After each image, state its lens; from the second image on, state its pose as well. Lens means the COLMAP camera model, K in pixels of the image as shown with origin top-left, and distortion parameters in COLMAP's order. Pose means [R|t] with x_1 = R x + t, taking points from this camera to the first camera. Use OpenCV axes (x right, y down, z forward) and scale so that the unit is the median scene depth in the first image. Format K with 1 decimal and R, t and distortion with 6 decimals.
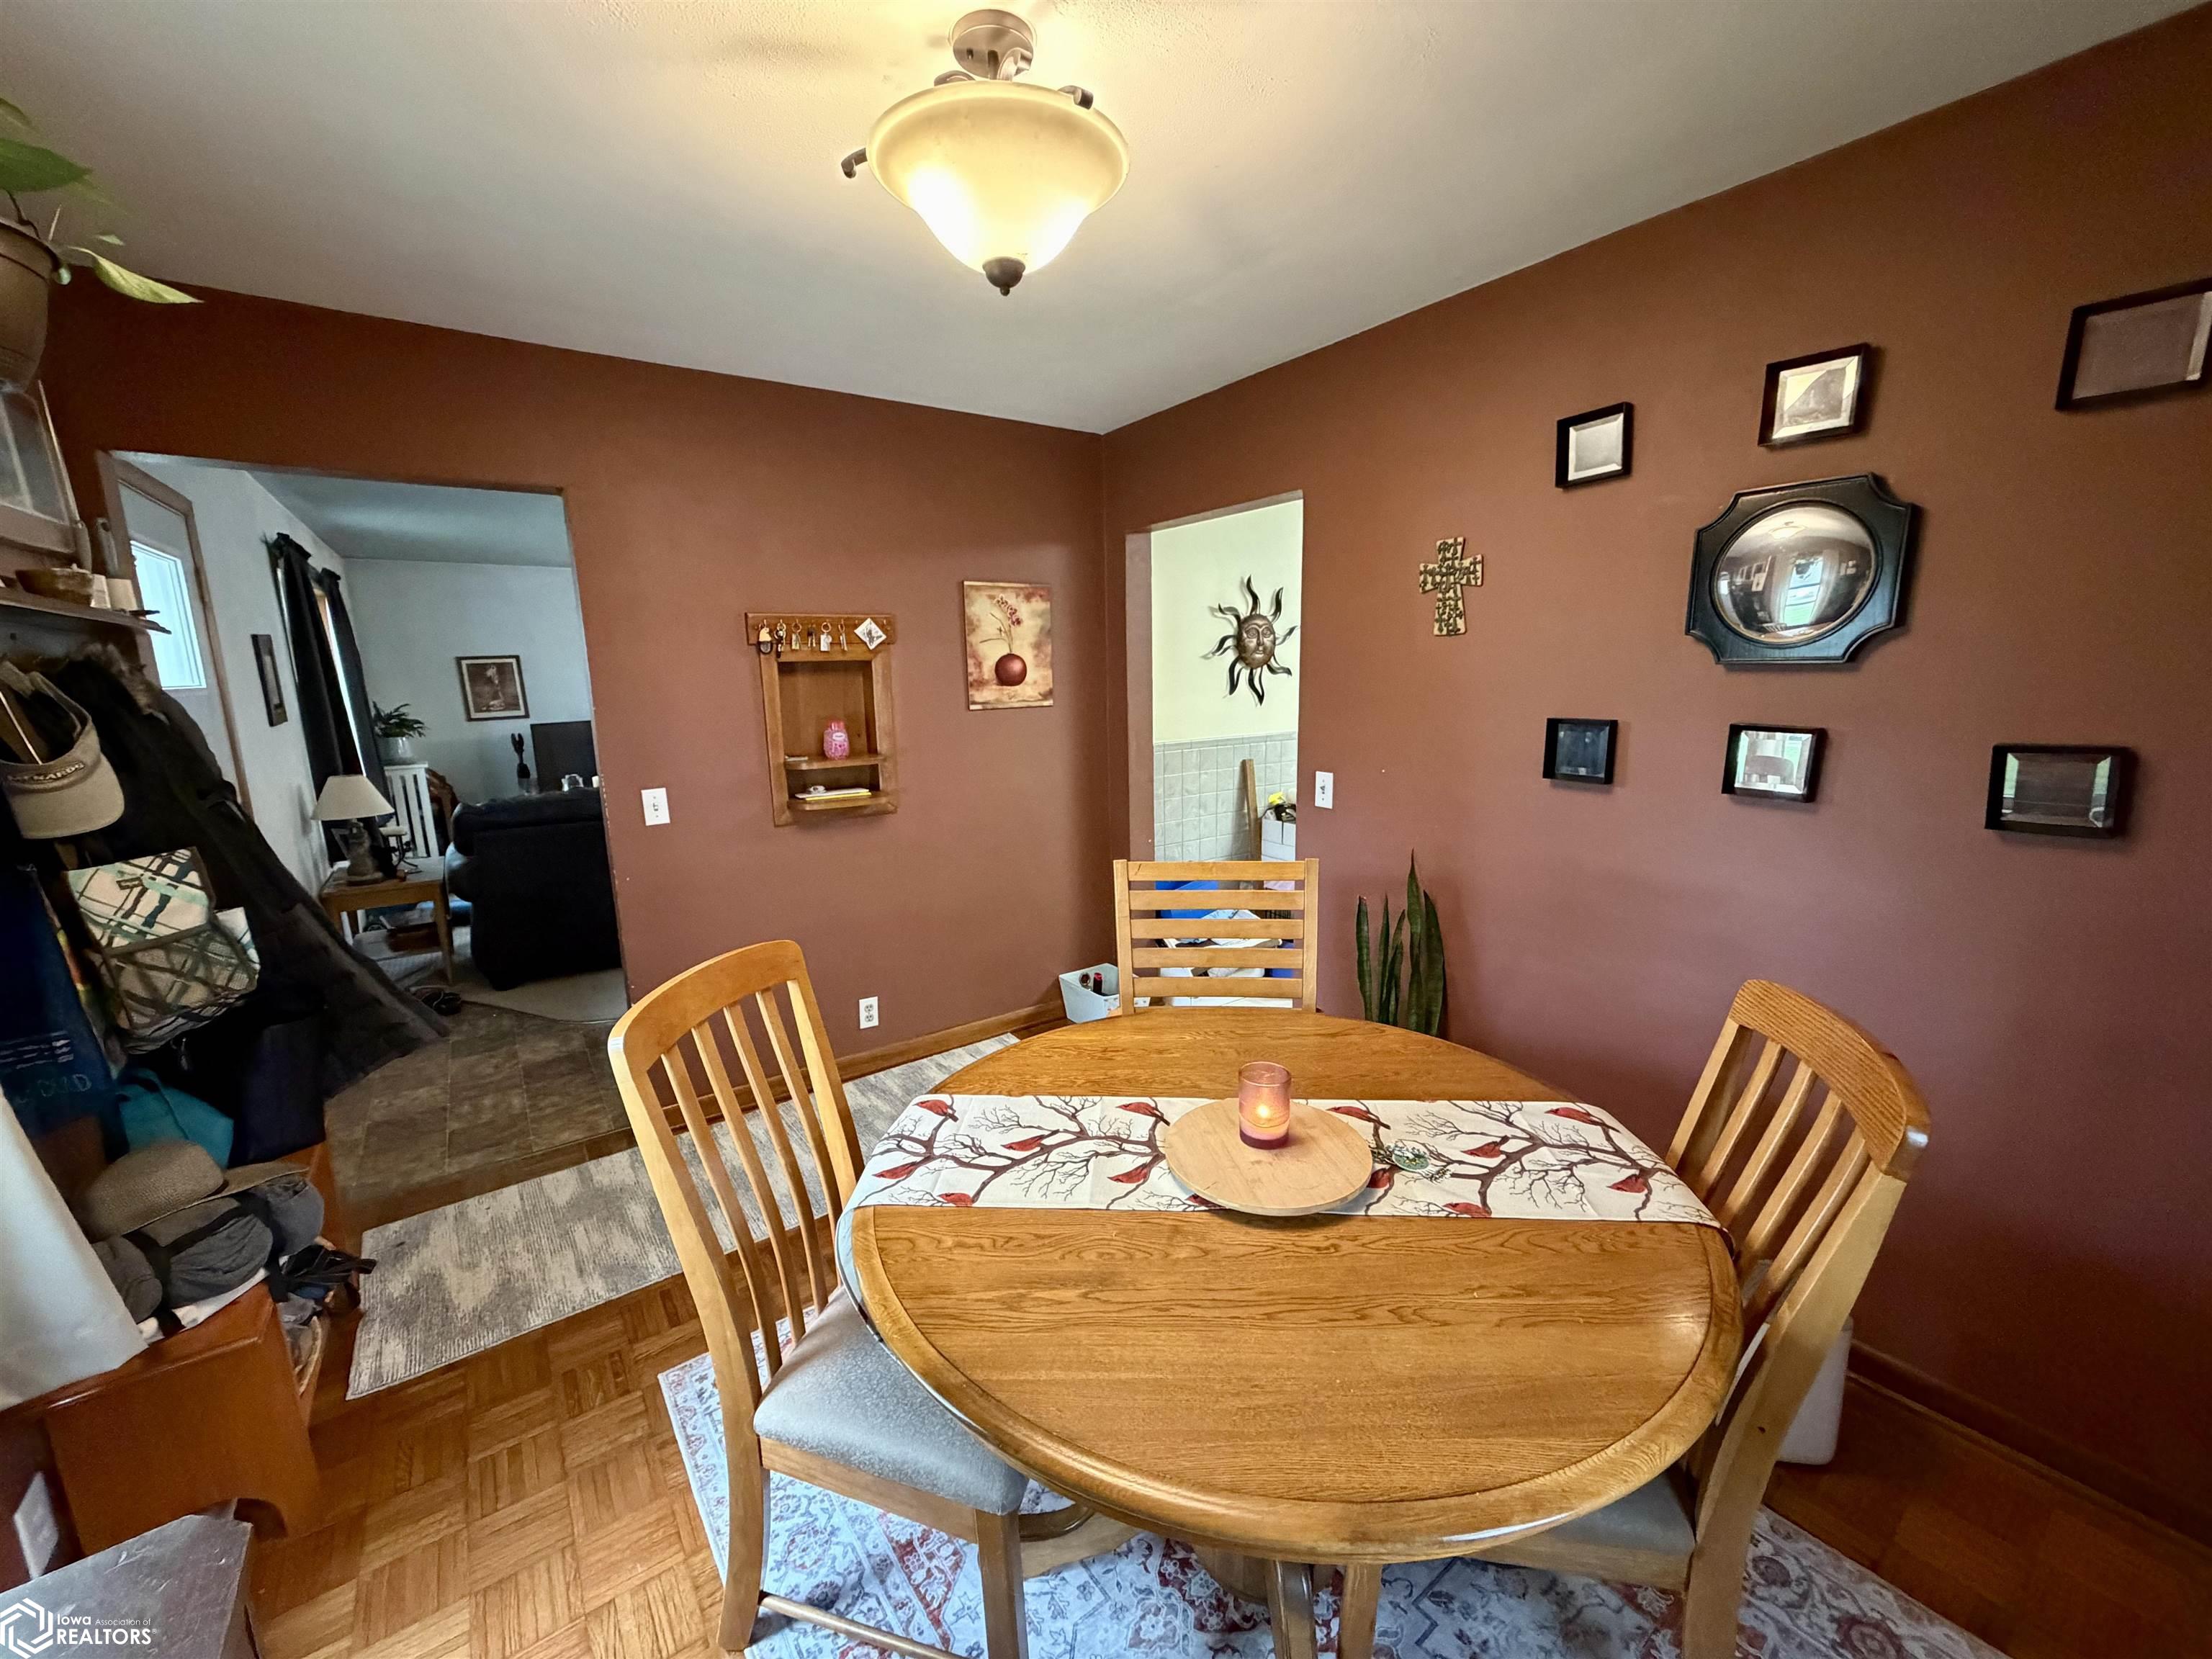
lens RADIAL K [[879.3, 0, 1102.2], [0, 879.3, 837.2], [0, 0, 1]] dist [-0.002255, 0.000230]
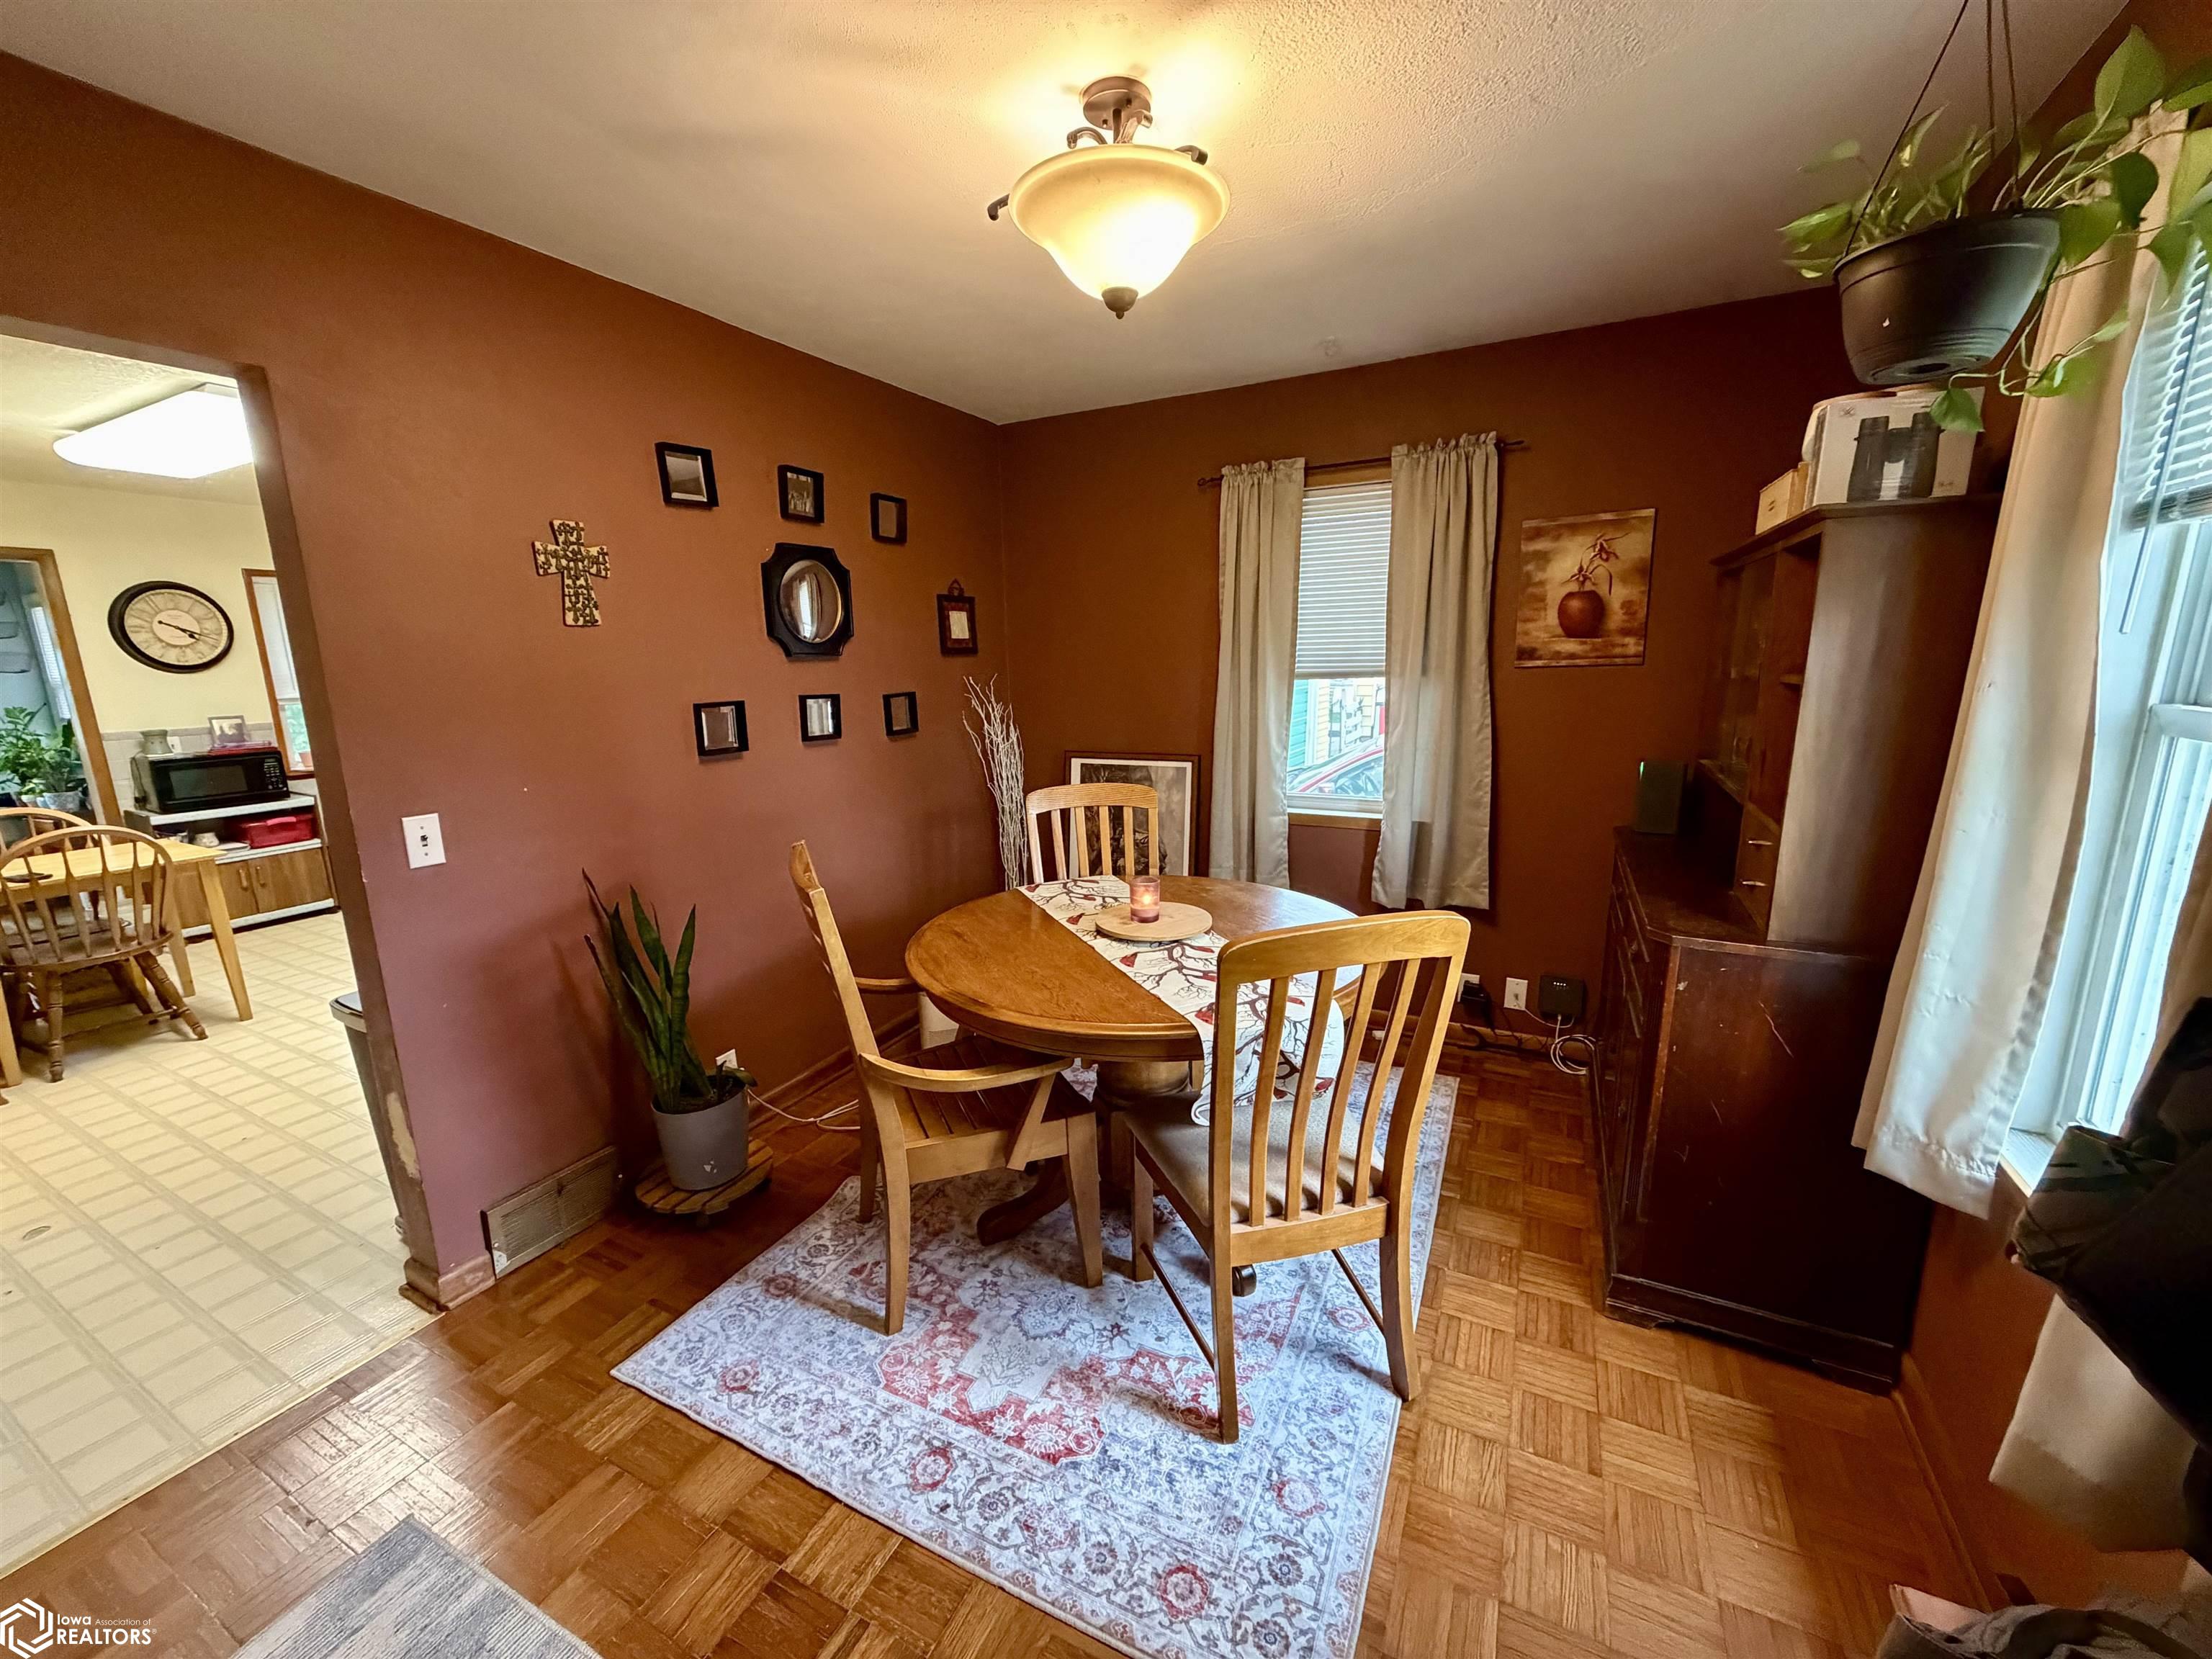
lens RADIAL K [[879.3, 0, 1100.3], [0, 879.3, 827.2], [0, 0, 1]] dist [-0.002255, 0.000230]
pose [[-0.458696, -0.147568, 0.876254, -0.859821], [0.197816, 0.944411, 0.262597, -0.201572], [-0.866295, 0.293789, -0.404007, 1.180652]]
